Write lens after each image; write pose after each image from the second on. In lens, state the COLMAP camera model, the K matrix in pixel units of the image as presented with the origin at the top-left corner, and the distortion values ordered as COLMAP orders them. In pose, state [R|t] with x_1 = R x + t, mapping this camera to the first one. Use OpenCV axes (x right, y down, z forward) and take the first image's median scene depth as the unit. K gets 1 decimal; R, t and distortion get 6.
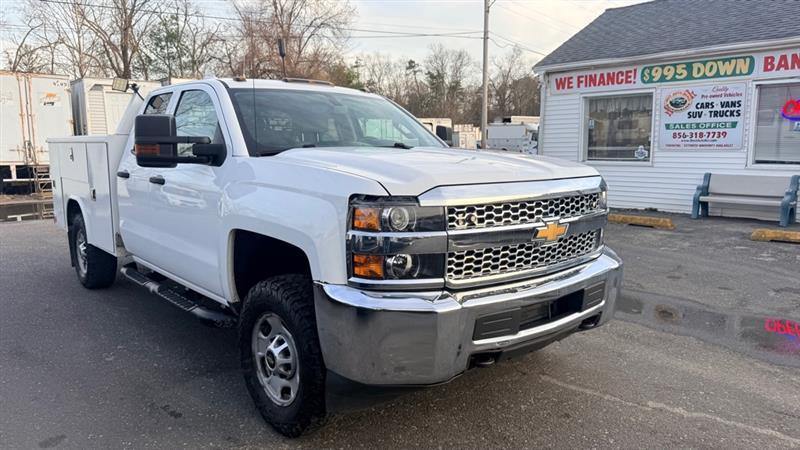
lens RADIAL K [[562.4, 0, 404.3], [0, 562.4, 223.7], [0, 0, 1]] dist [0.046725, -0.071768]
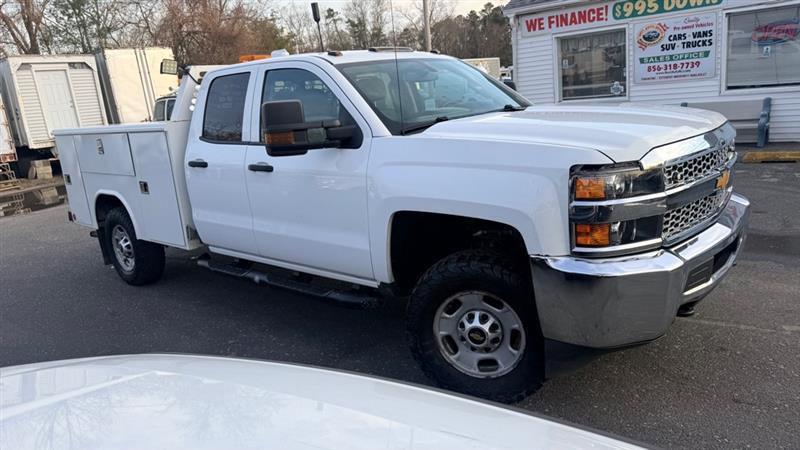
lens RADIAL K [[562.4, 0, 404.3], [0, 562.4, 223.7], [0, 0, 1]] dist [0.046725, -0.071768]
pose [[0.987510, -0.112825, 0.109971, -0.114906], [0.103032, 0.990506, 0.091011, -0.016428], [-0.119195, -0.078544, 0.989759, 0.006380]]
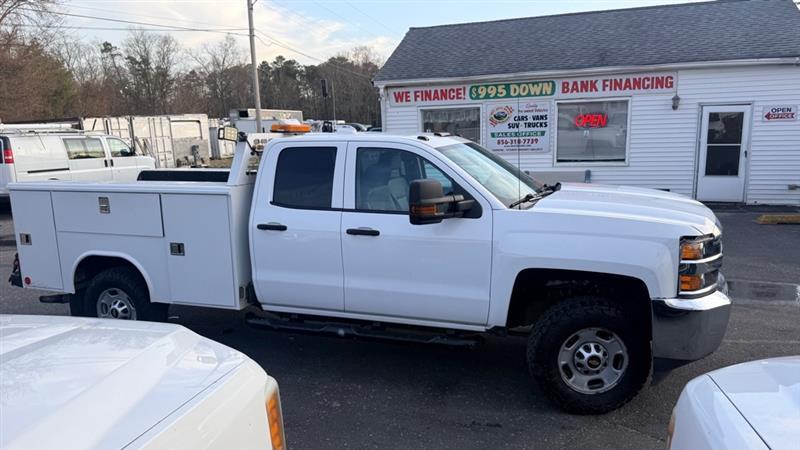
lens RADIAL K [[557.3, 0, 401.8], [0, 557.3, 224.6], [0, 0, 1]] dist [0.113156, -0.168189]
pose [[0.877993, -0.099504, 0.468217, -0.324053], [0.089367, 0.995032, 0.043881, -0.048725], [-0.470257, 0.003316, 0.882523, 0.004475]]
